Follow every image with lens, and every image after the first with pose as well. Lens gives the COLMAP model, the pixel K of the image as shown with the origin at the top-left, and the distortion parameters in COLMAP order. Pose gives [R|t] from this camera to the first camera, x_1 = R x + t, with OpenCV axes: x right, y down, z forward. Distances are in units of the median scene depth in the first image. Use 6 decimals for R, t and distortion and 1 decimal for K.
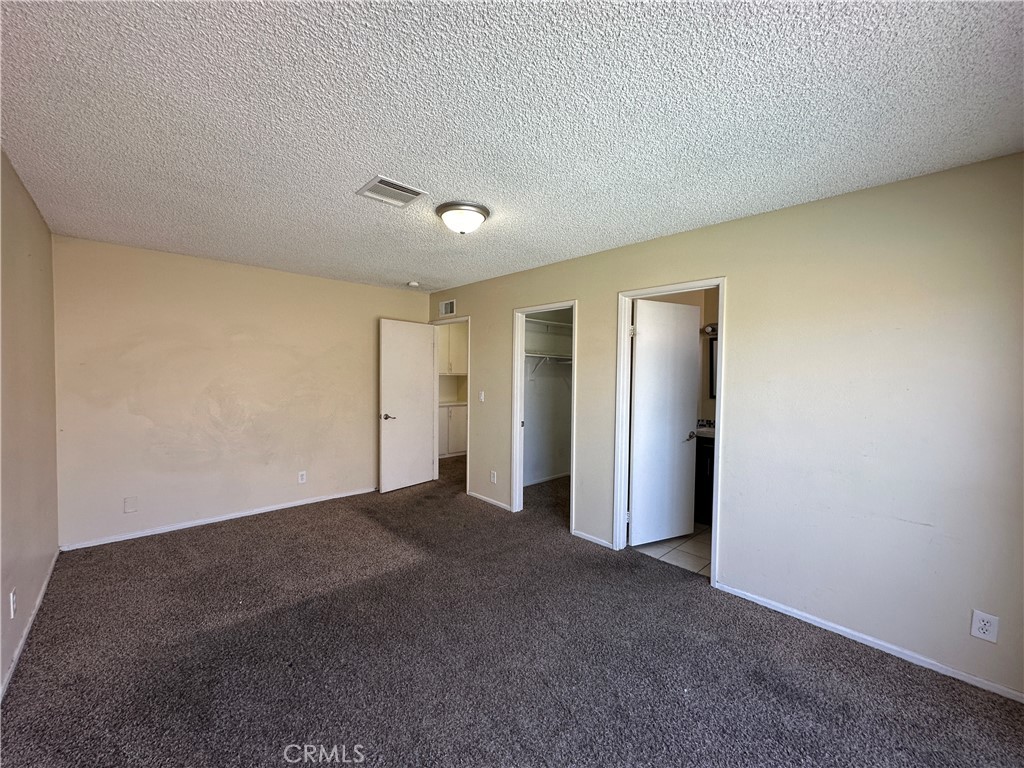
lens RADIAL K [[407.4, 0, 510.9], [0, 407.4, 385.0], [0, 0, 1]] dist [-0.003065, 0.000041]
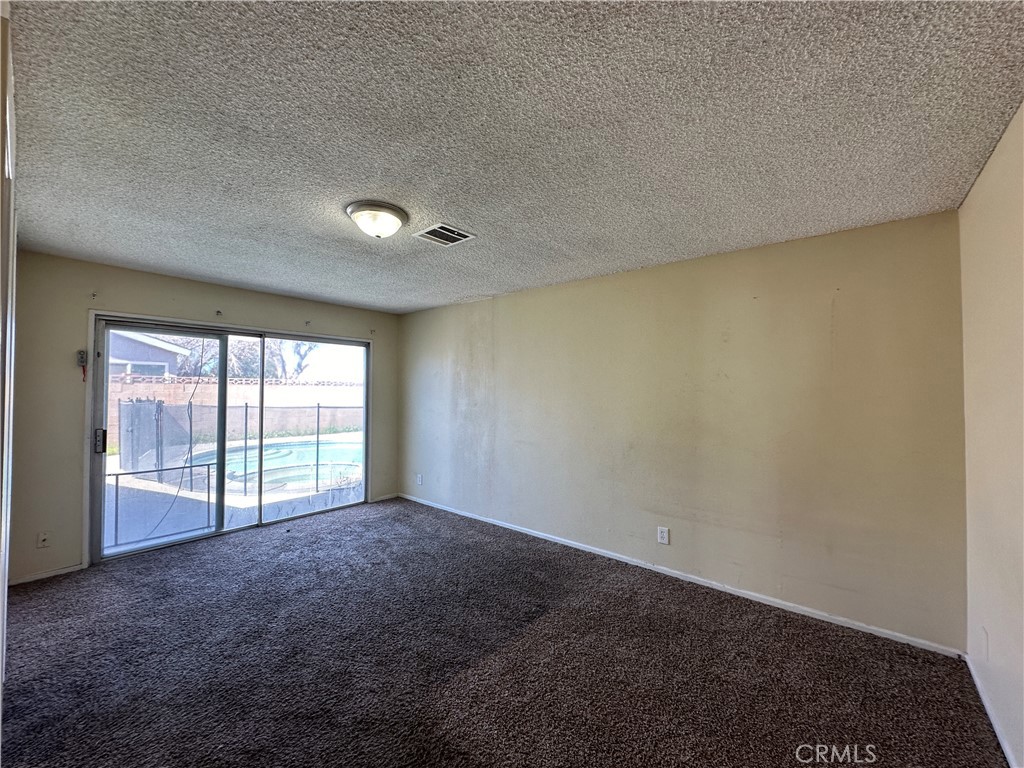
lens RADIAL K [[407.4, 0, 510.9], [0, 407.4, 385.0], [0, 0, 1]] dist [-0.003065, 0.000041]
pose [[-0.991168, -0.020971, -0.130943, -0.197017], [-0.022729, 0.999670, 0.011939, -0.037499], [0.130650, 0.014810, -0.991318, 1.269964]]
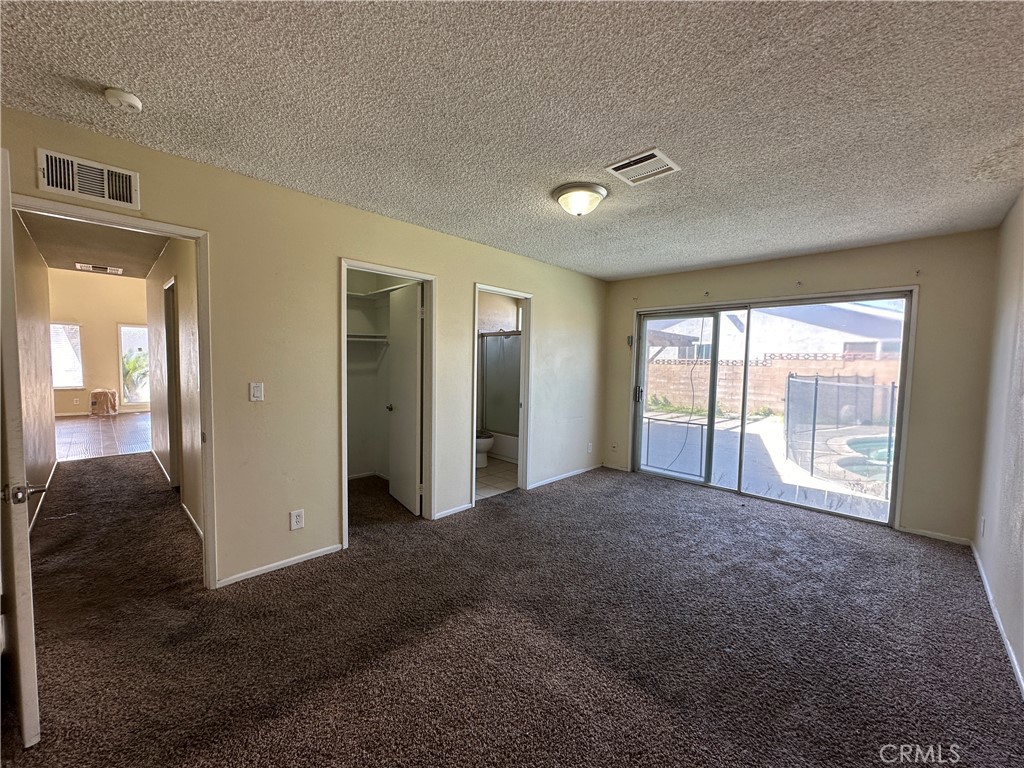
lens RADIAL K [[407.4, 0, 510.9], [0, 407.4, 385.0], [0, 0, 1]] dist [-0.003065, 0.000041]
pose [[-0.047291, -0.071924, 0.996288, -0.740000], [0.011476, 0.997299, 0.072542, -0.019836], [-0.998815, 0.014864, -0.046338, 0.793702]]
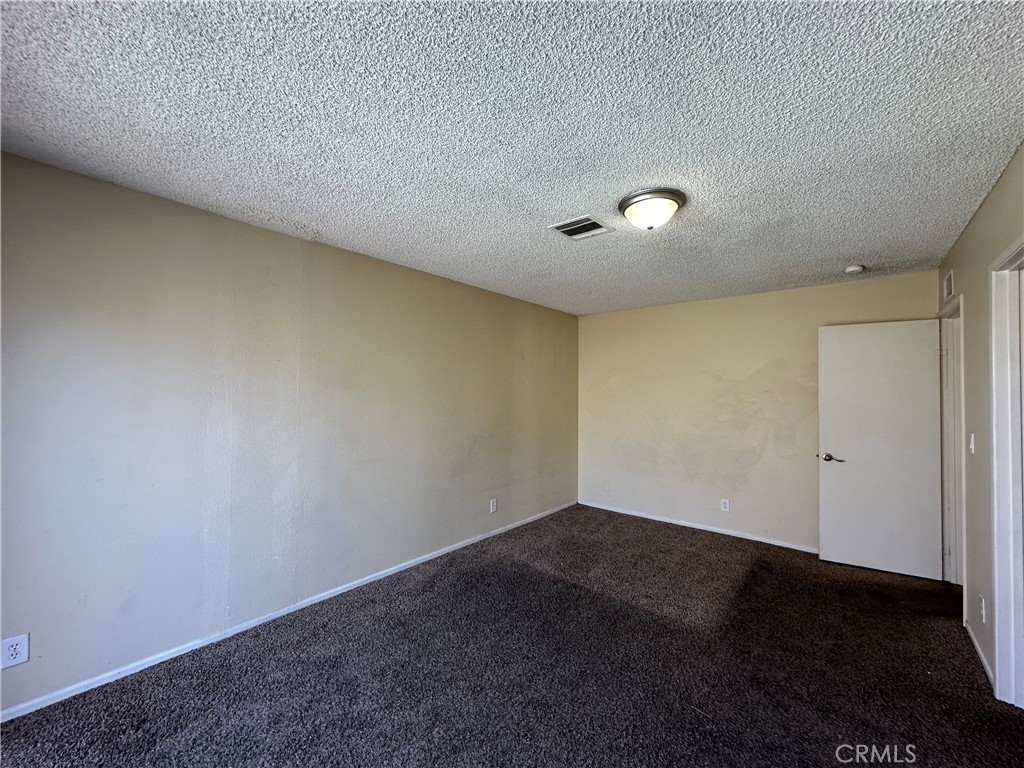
lens RADIAL K [[407.4, 0, 510.9], [0, 407.4, 385.0], [0, 0, 1]] dist [-0.003065, 0.000041]
pose [[0.123053, -0.028130, -0.992001, 0.432799], [-0.039140, 0.998683, -0.033175, -0.007194], [0.991628, 0.042910, 0.121790, 0.405311]]
